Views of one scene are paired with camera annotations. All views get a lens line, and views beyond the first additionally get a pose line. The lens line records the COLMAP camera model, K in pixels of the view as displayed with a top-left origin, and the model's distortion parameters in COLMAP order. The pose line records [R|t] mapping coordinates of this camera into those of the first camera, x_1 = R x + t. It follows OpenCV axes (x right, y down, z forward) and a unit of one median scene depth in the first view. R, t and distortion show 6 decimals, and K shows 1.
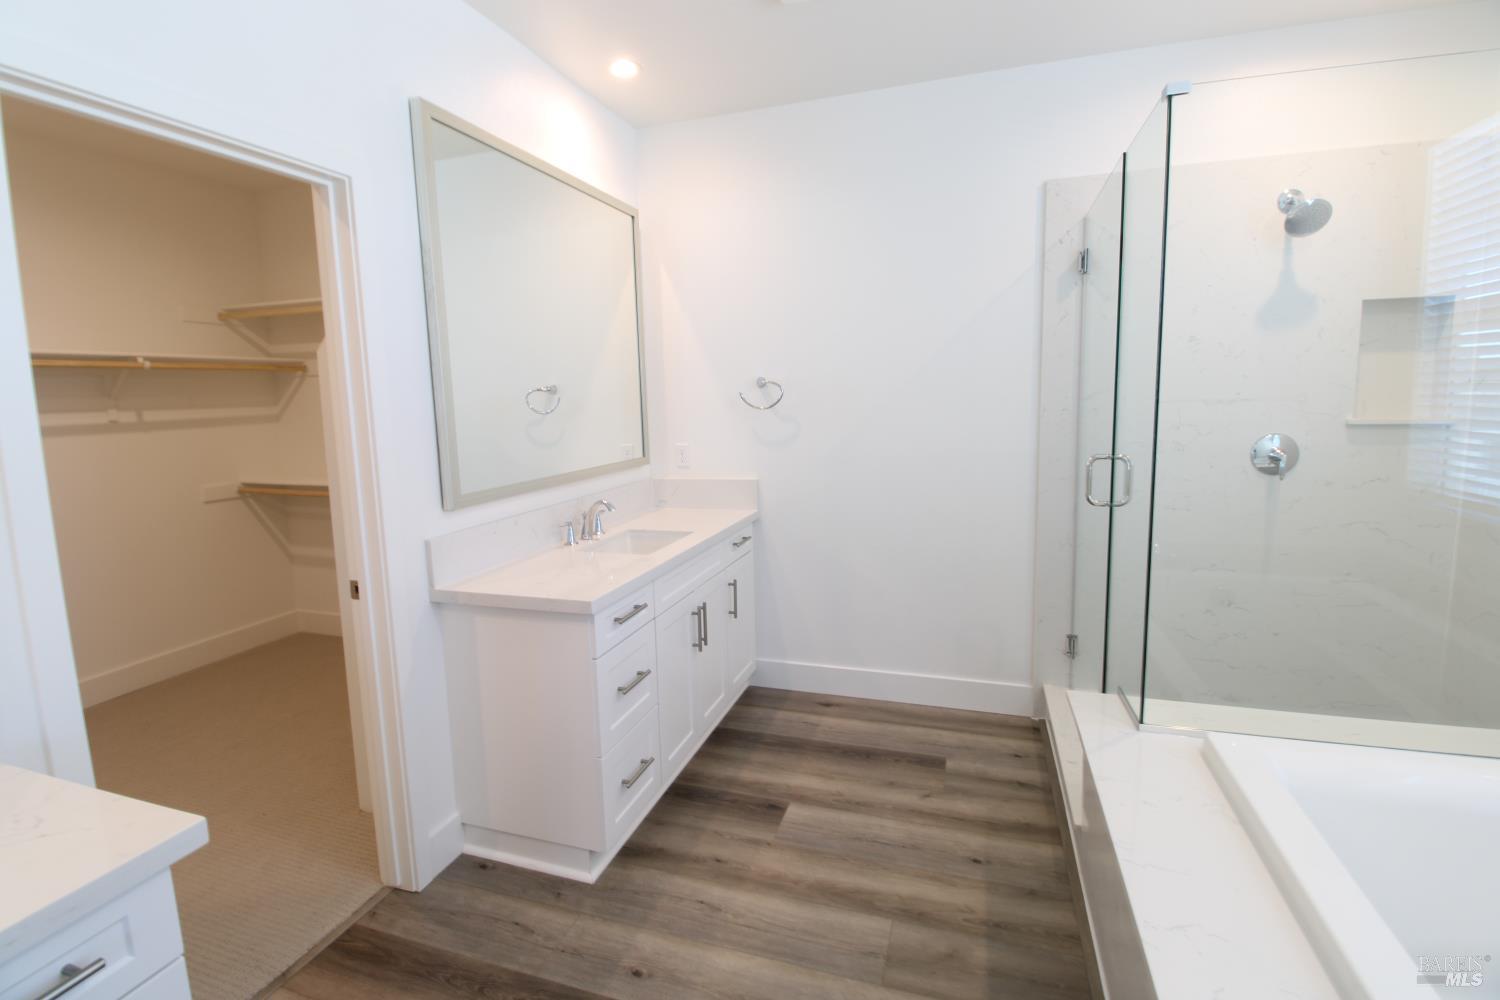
lens RADIAL K [[687.9, 0, 746.7], [0, 687.9, 482.1], [0, 0, 1]] dist [-0.005591, -0.010657]
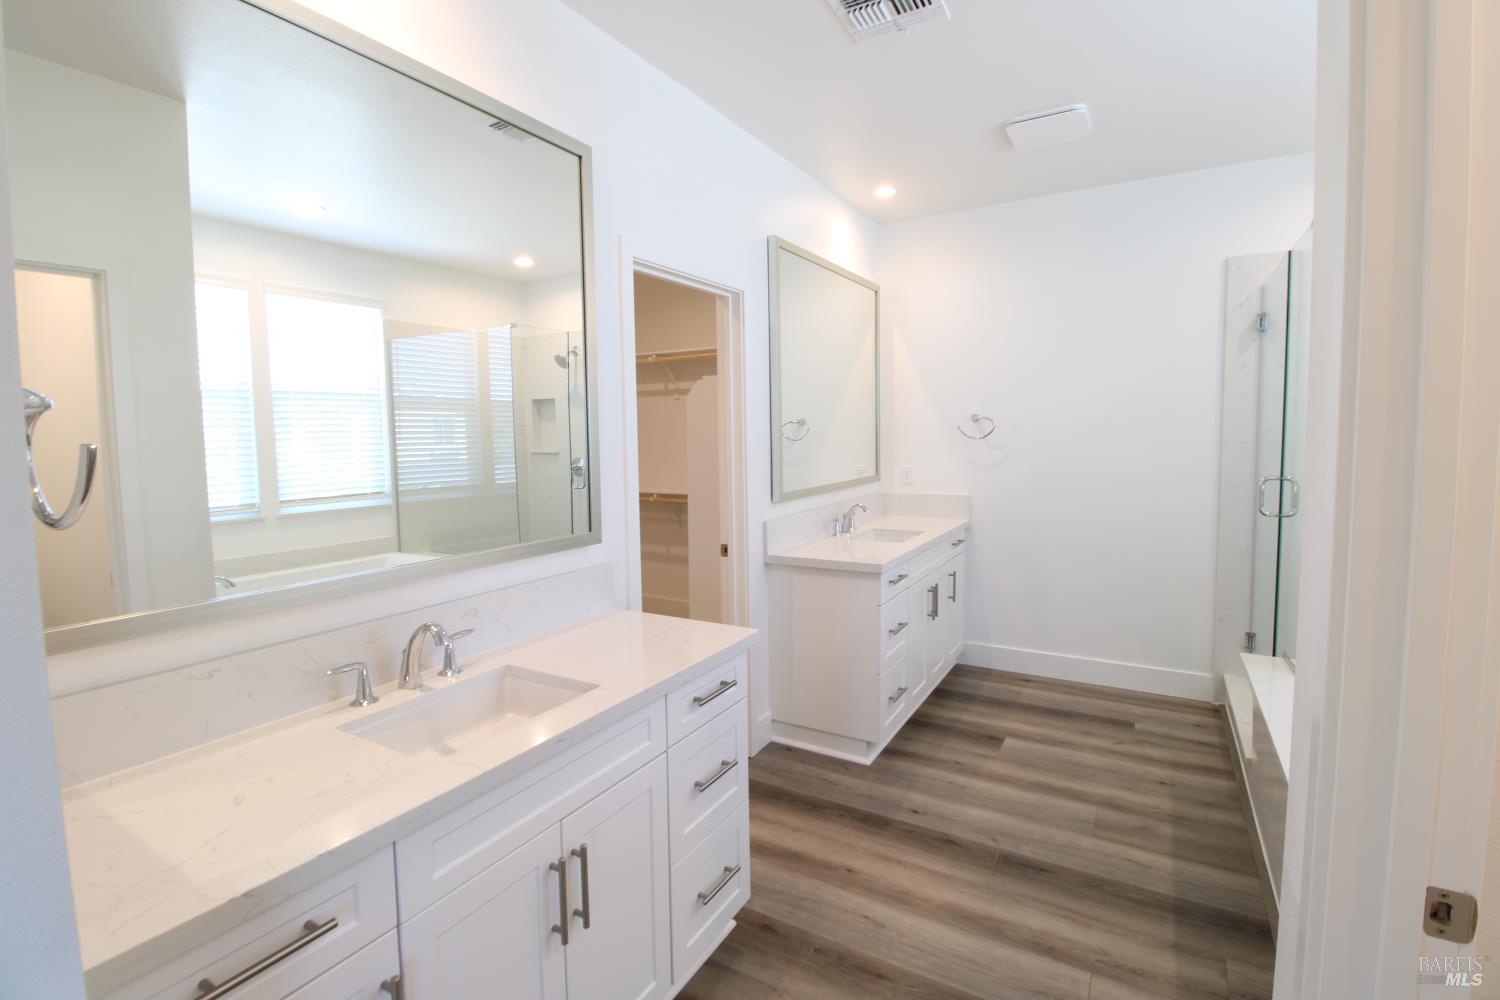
lens RADIAL K [[687.9, 0, 746.3], [0, 687.9, 481.3], [0, 0, 1]] dist [-0.005591, -0.010657]
pose [[0.976789, 0.025952, -0.212624, -0.152771], [-0.035795, 0.998452, -0.042574, 0.051289], [0.211190, 0.049197, 0.976206, -0.402205]]
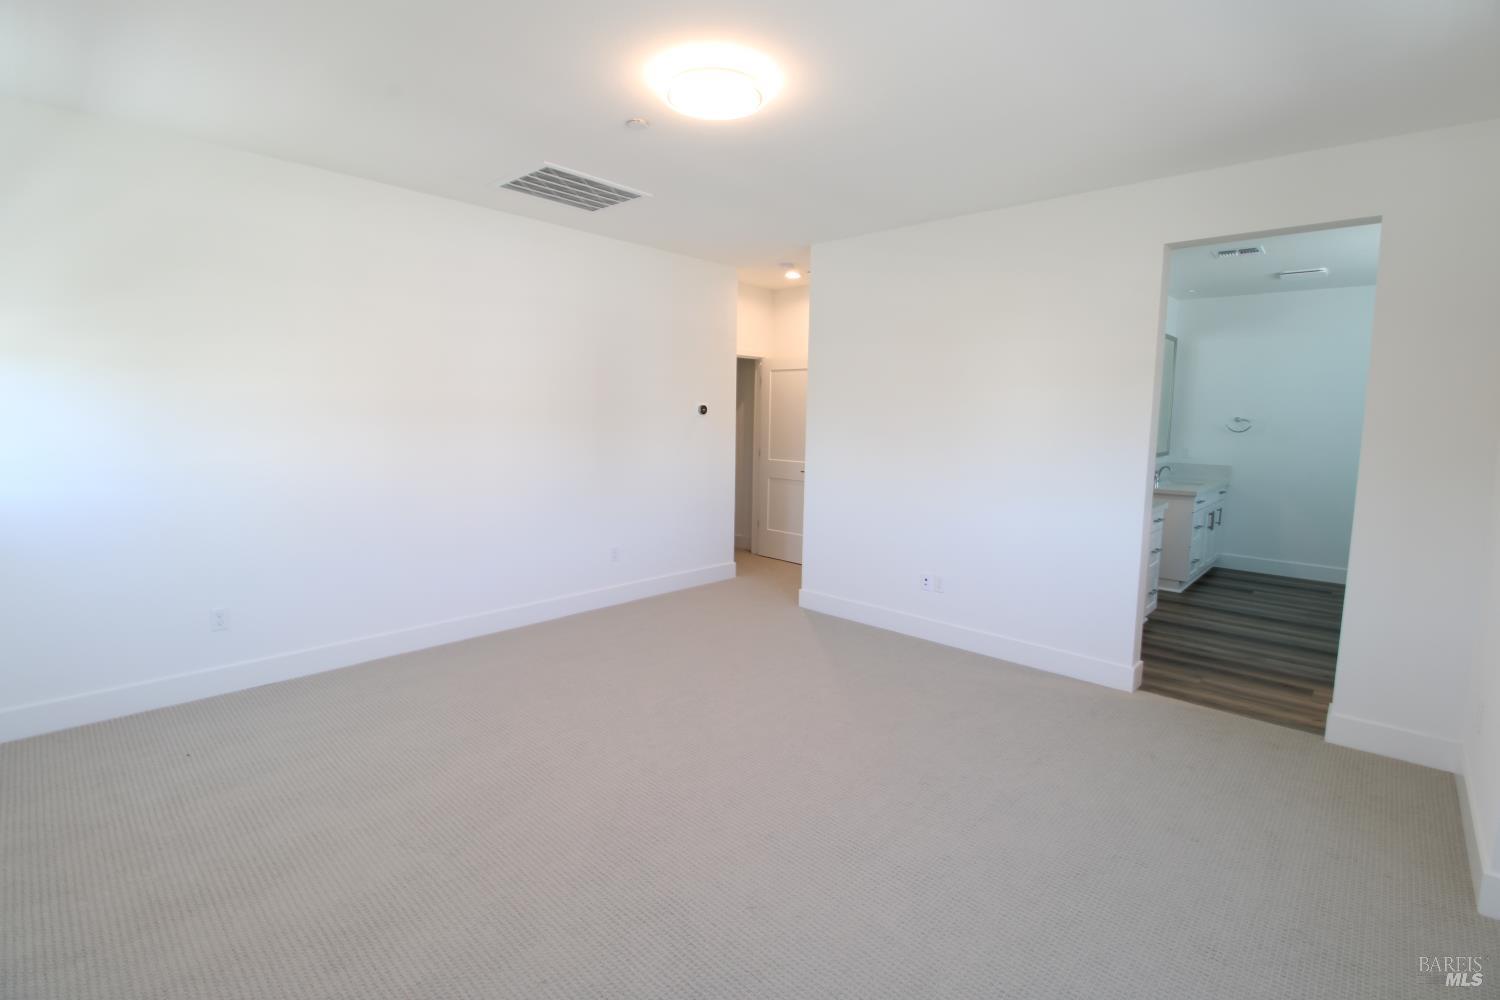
lens RADIAL K [[687.9, 0, 740.2], [0, 687.9, 482.1], [0, 0, 1]] dist [-0.005591, -0.010657]
pose [[0.905069, 0.080548, -0.417567, -0.606069], [-0.090700, 0.995868, -0.004489, 0.251491], [0.415480, 0.041936, 0.908635, -1.982283]]
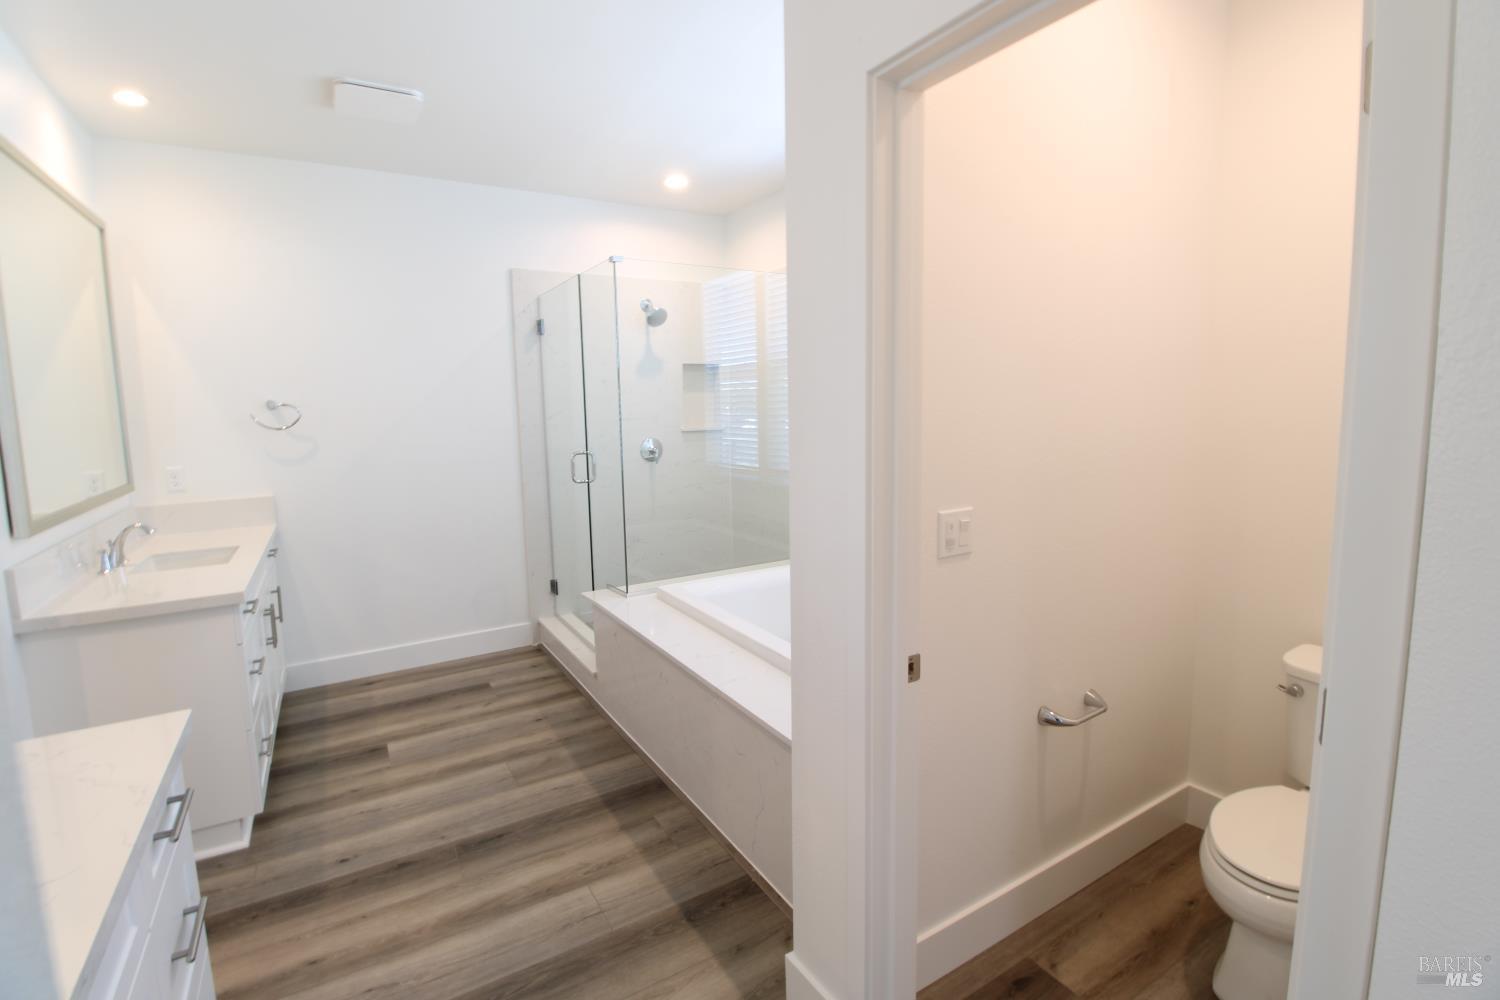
lens RADIAL K [[687.9, 0, 747.7], [0, 687.9, 482.7], [0, 0, 1]] dist [-0.005591, -0.010657]
pose [[0.648095, -0.075215, 0.757836, -0.409140], [0.098294, 0.995049, 0.014698, 0.042830], [-0.755190, 0.064965, 0.652279, -0.325483]]
